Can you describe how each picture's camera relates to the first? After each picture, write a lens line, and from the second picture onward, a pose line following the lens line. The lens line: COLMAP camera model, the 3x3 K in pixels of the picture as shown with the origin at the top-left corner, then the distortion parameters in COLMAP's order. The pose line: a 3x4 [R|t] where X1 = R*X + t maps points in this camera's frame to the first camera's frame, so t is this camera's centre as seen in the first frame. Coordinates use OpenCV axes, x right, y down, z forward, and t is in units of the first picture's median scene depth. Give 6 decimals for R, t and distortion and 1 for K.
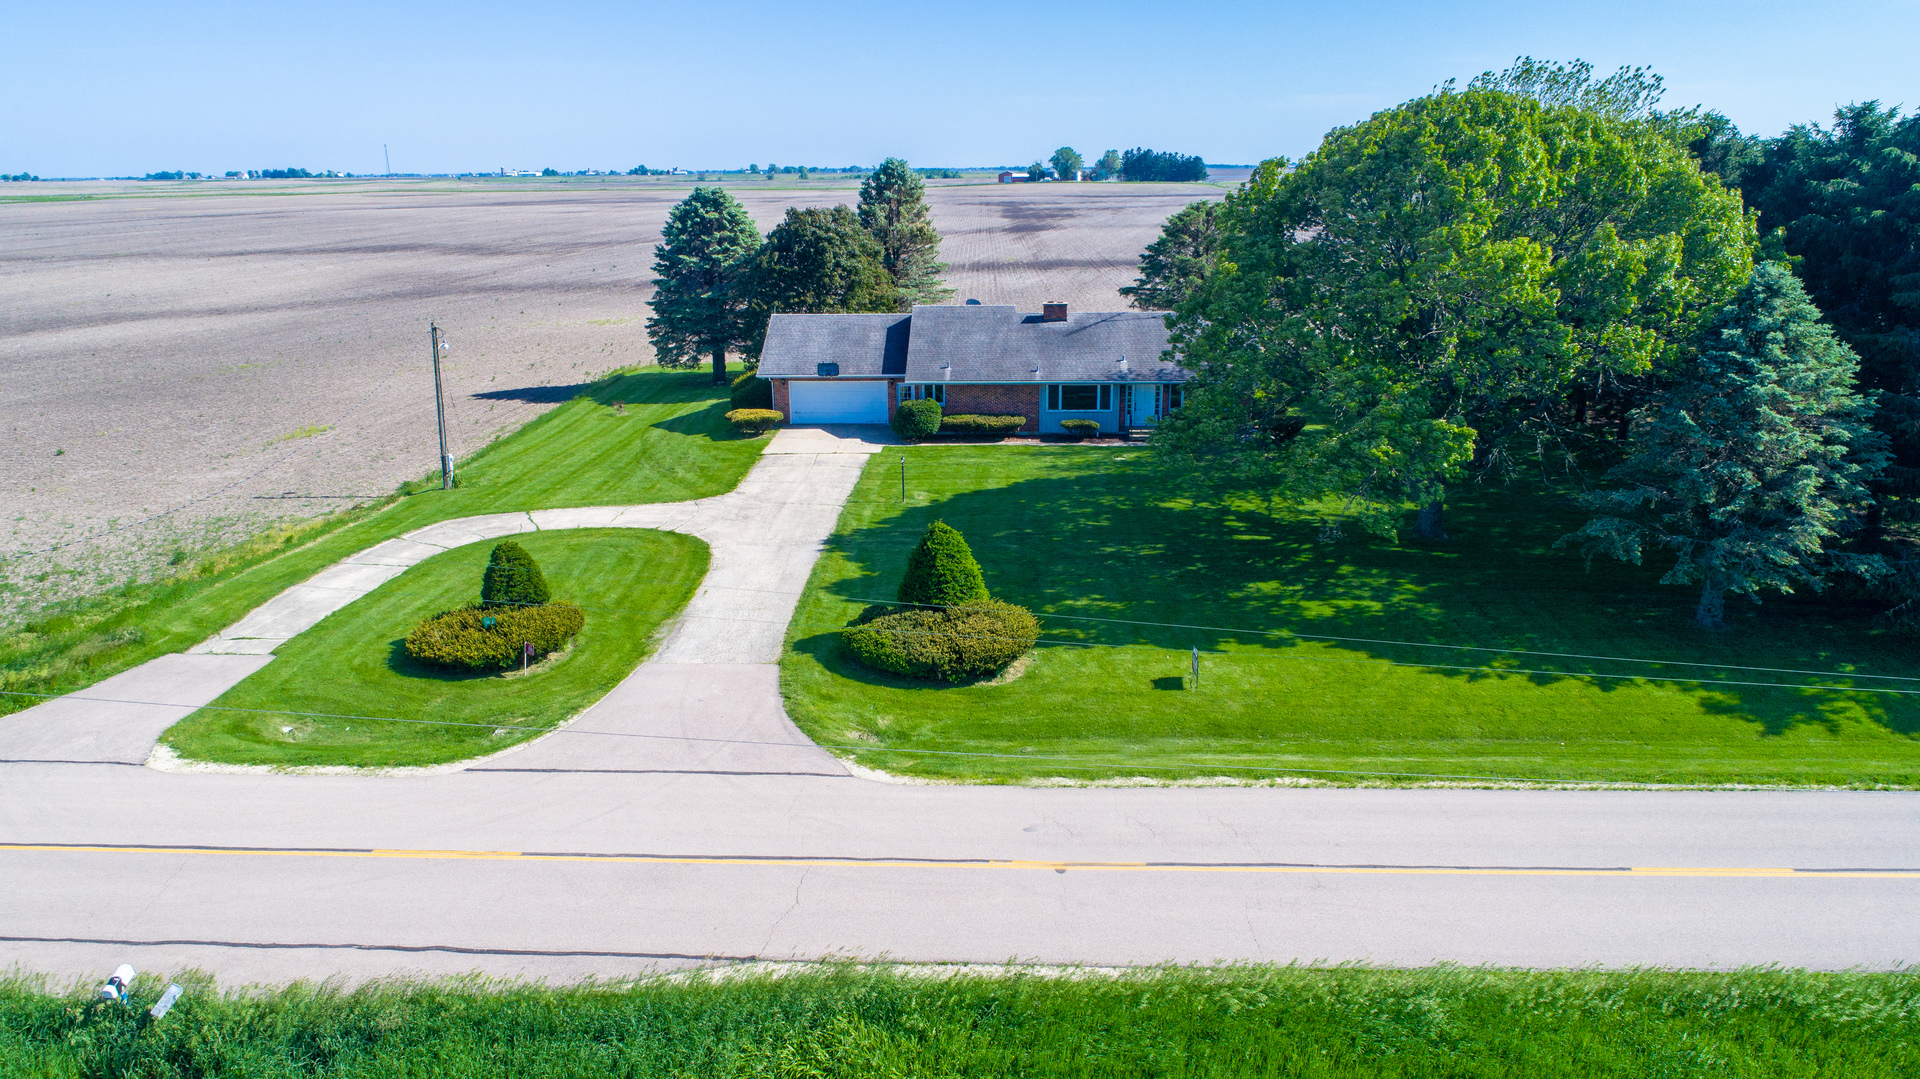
lens RADIAL K [[1300.5, 0, 956.4], [0, 1300.5, 543.1], [0, 0, 1]] dist [-0.003518, -0.007287]
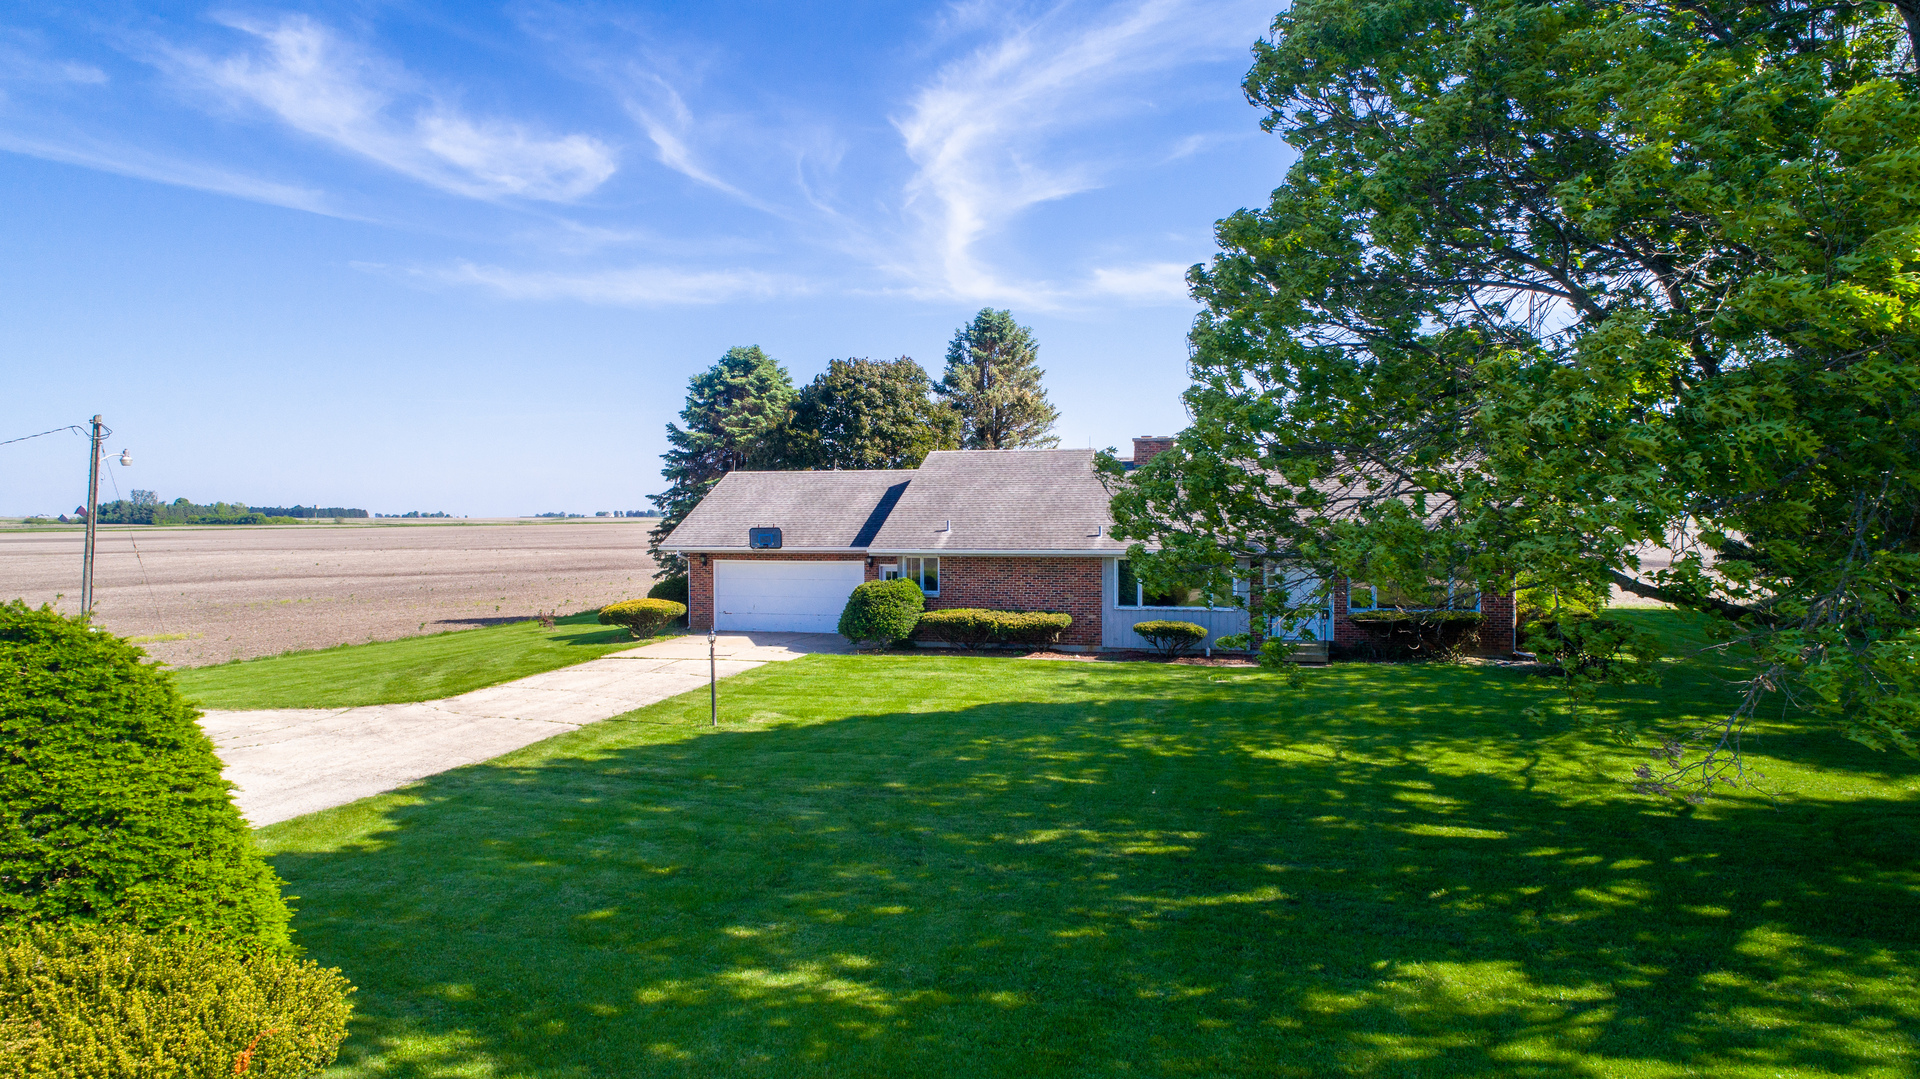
lens RADIAL K [[1300.5, 0, 963.6], [0, 1300.5, 539.1], [0, 0, 1]] dist [-0.003518, -0.007287]
pose [[0.974851, 0.012434, -0.222512, 0.131252], [-0.069847, 0.965184, -0.252072, 0.013666], [0.211631, 0.261275, 0.941779, 0.469320]]
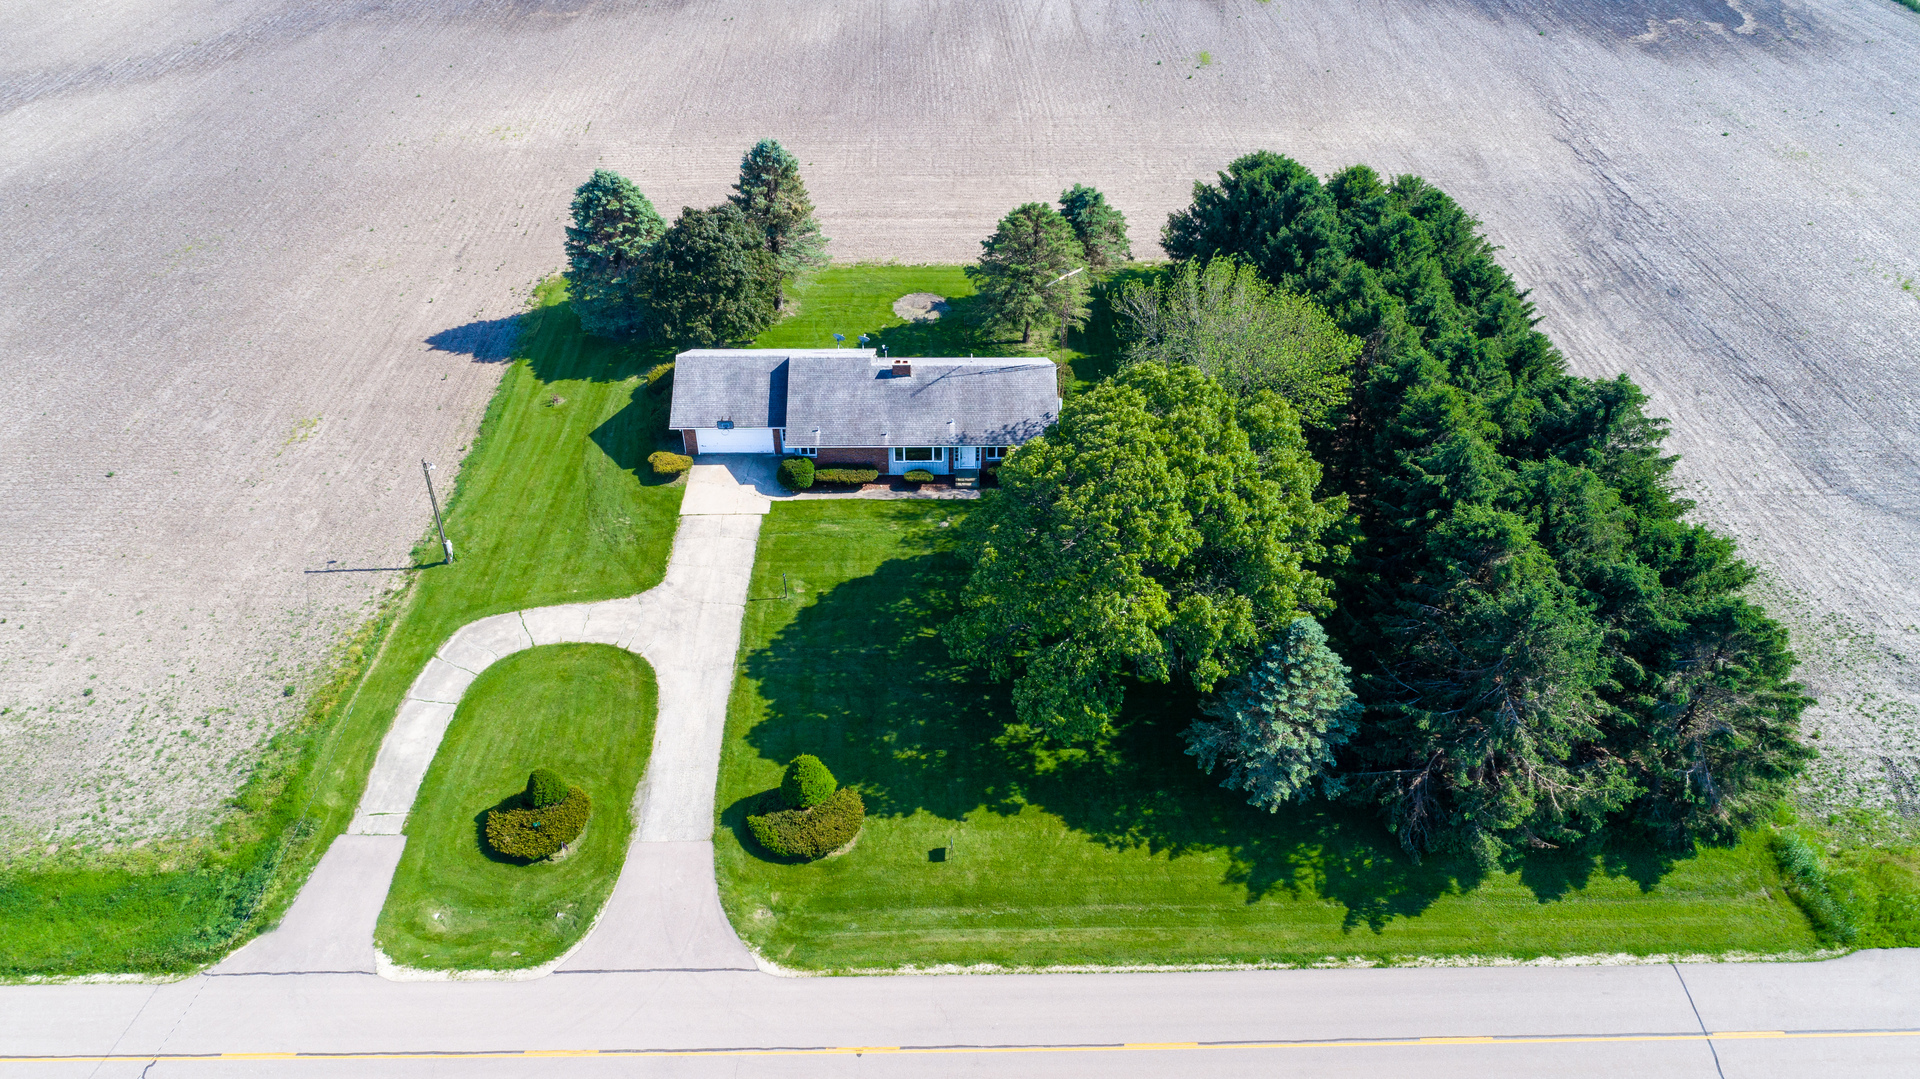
lens RADIAL K [[1300.5, 0, 959.7], [0, 1300.5, 550.4], [0, 0, 1]] dist [-0.003518, -0.007287]
pose [[0.997913, -0.025597, 0.059291, 0.056224], [0.001122, 0.924827, 0.380386, -0.531830], [-0.064570, -0.379526, 0.922925, -0.265479]]
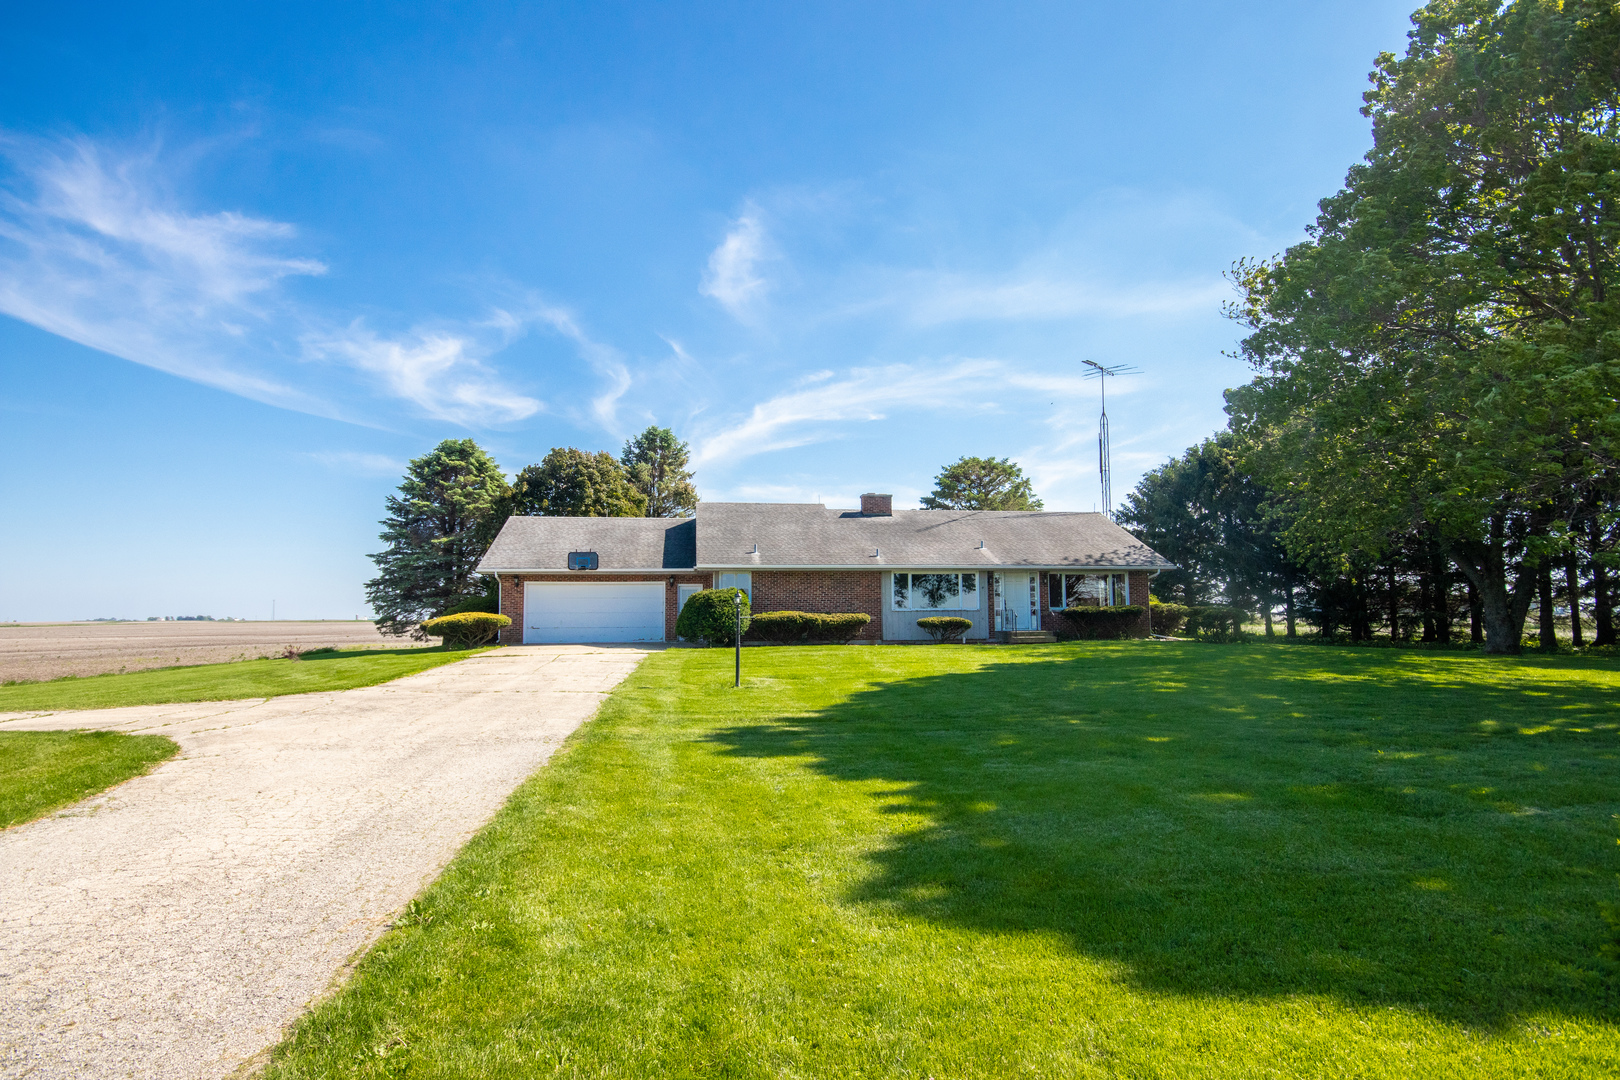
lens RADIAL K [[801.9, 0, 813.2], [0, 801.9, 541.5], [0, 0, 1]] dist [0.008829, -0.001029]
pose [[0.982215, 0.019212, 0.186775, -0.059790], [0.050664, 0.930734, -0.362170, 0.023404], [-0.180796, 0.365192, 0.913207, 0.595932]]
